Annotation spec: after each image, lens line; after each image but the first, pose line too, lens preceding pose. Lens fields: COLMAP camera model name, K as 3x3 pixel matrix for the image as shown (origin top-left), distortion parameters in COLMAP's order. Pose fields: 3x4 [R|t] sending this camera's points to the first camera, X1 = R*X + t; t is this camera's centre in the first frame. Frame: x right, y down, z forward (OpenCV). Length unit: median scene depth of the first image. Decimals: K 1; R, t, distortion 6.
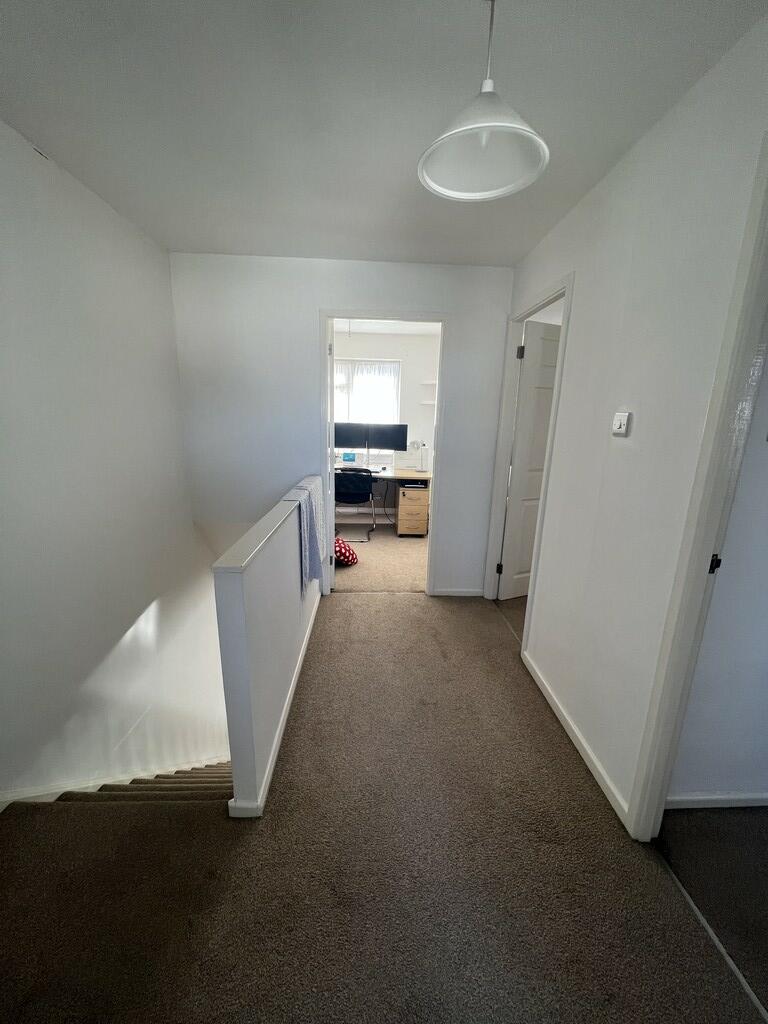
lens RADIAL K [[410.0, 0, 382.8], [0, 410.0, 510.4], [0, 0, 1]] dist [0.000047, -0.000211]
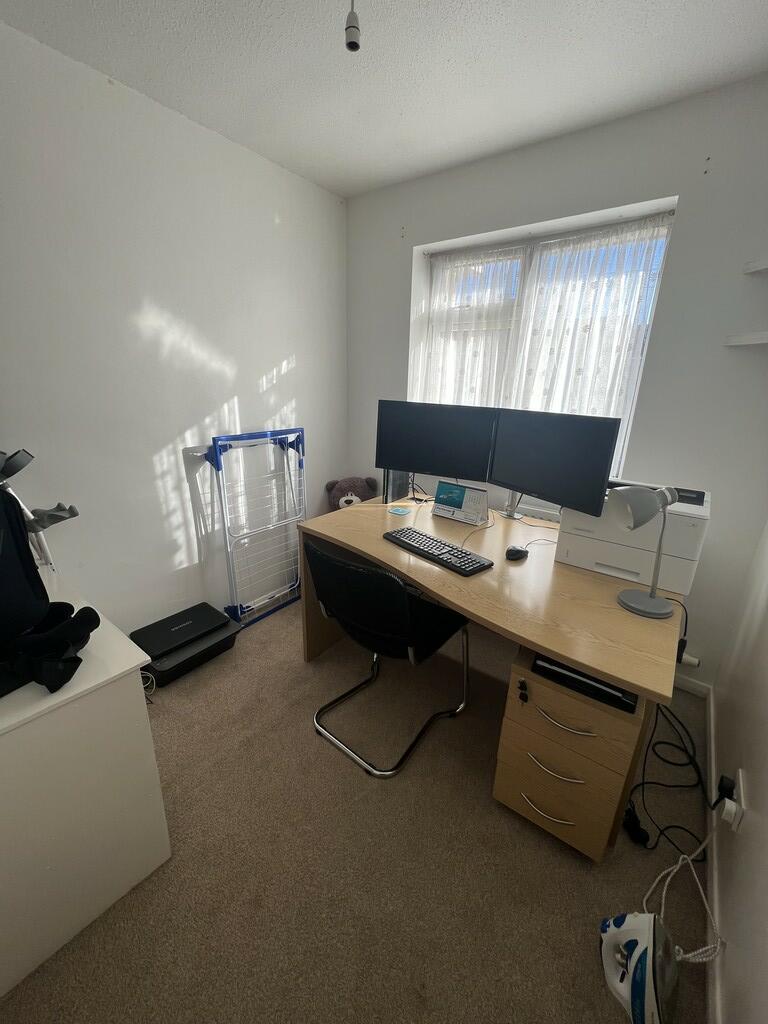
lens RADIAL K [[410.0, 0, 382.8], [0, 410.0, 510.4], [0, 0, 1]] dist [0.000047, -0.000211]
pose [[0.784615, 0.183606, -0.592173, 0.104028], [-0.141837, 0.982970, 0.116843, -0.156816], [0.603541, -0.007685, 0.797295, 0.672801]]
